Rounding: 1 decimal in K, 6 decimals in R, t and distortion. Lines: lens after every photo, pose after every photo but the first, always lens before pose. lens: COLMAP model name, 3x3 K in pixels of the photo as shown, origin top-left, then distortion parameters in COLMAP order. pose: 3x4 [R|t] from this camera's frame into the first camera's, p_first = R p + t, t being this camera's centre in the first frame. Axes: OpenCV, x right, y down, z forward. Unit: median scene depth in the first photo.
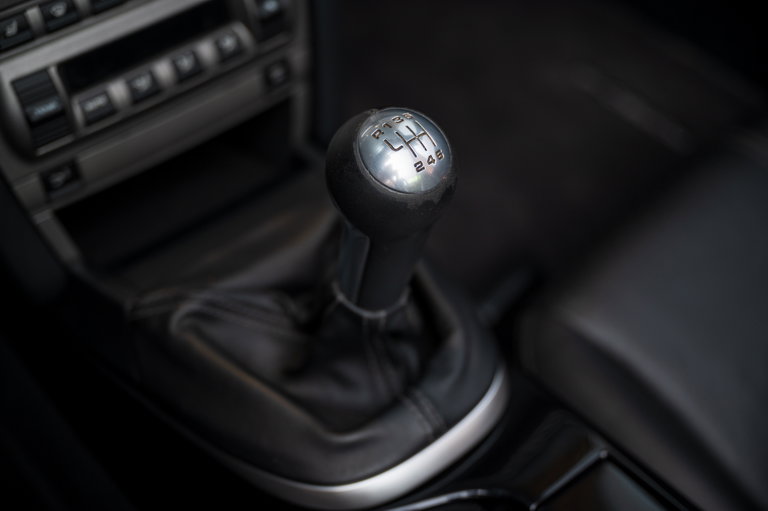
lens RADIAL K [[1197.1, 0, 383.5], [0, 1197.1, 275.8], [0, 0, 1]] dist [0.003006, -0.035013]
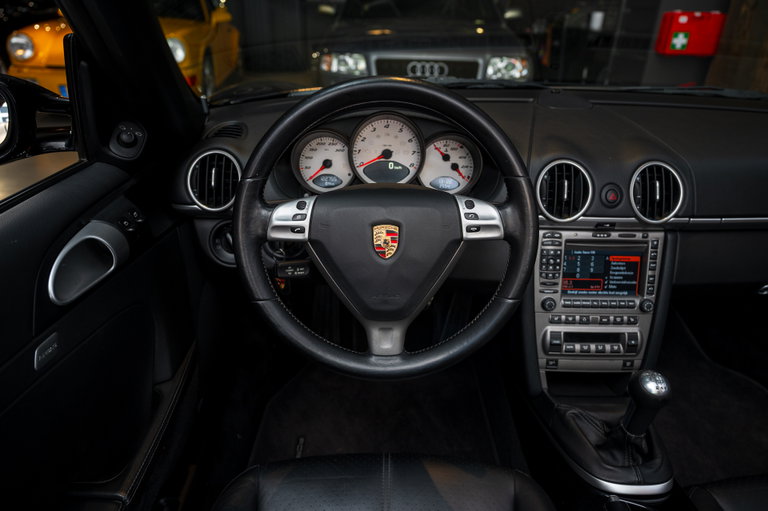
lens RADIAL K [[511.3, 0, 384.0], [0, 511.3, 255.5], [0, 0, 1]] dist [-0.000776, 0.001164]
pose [[0.767315, 0.260652, -0.585908, 0.148424], [-0.473718, 0.846220, -0.243933, 0.250864], [0.432225, 0.464728, 0.772793, -0.514846]]
